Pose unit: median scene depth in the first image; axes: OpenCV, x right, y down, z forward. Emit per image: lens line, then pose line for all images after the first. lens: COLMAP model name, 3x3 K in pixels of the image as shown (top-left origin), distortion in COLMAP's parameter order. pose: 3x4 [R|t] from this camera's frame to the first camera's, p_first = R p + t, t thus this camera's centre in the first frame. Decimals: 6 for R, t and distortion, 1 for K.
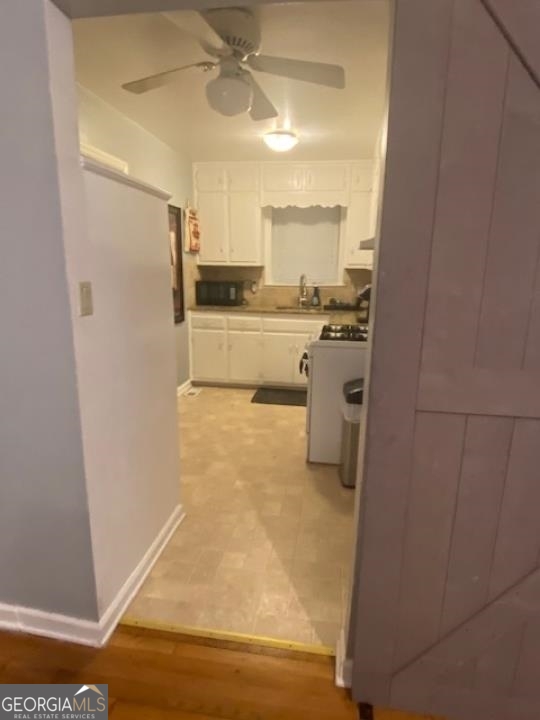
lens RADIAL K [[418.6, 0, 267.3], [0, 418.6, 364.8], [0, 0, 1]] dist [0.018761, -0.012687]
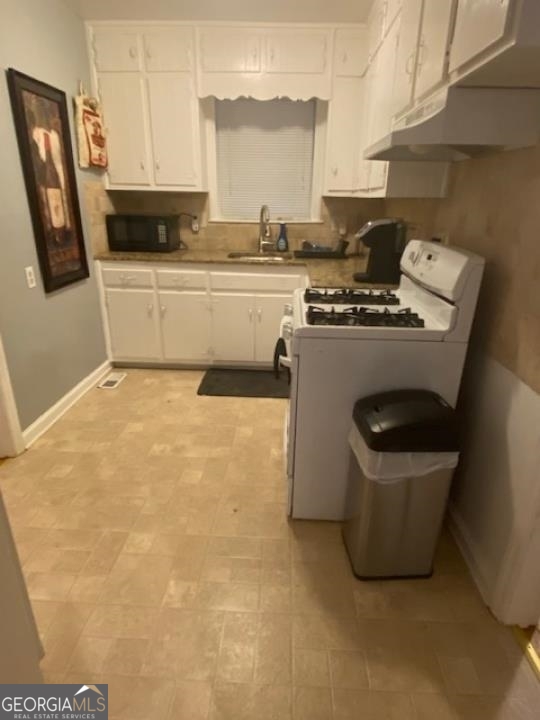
lens RADIAL K [[418.6, 0, 277.7], [0, 418.6, 356.0], [0, 0, 1]] dist [0.018761, -0.012687]
pose [[0.990601, -0.042312, 0.130071, 0.005556], [0.025414, 0.991328, 0.128927, -0.058057], [-0.134399, -0.124410, 0.983087, 0.285358]]
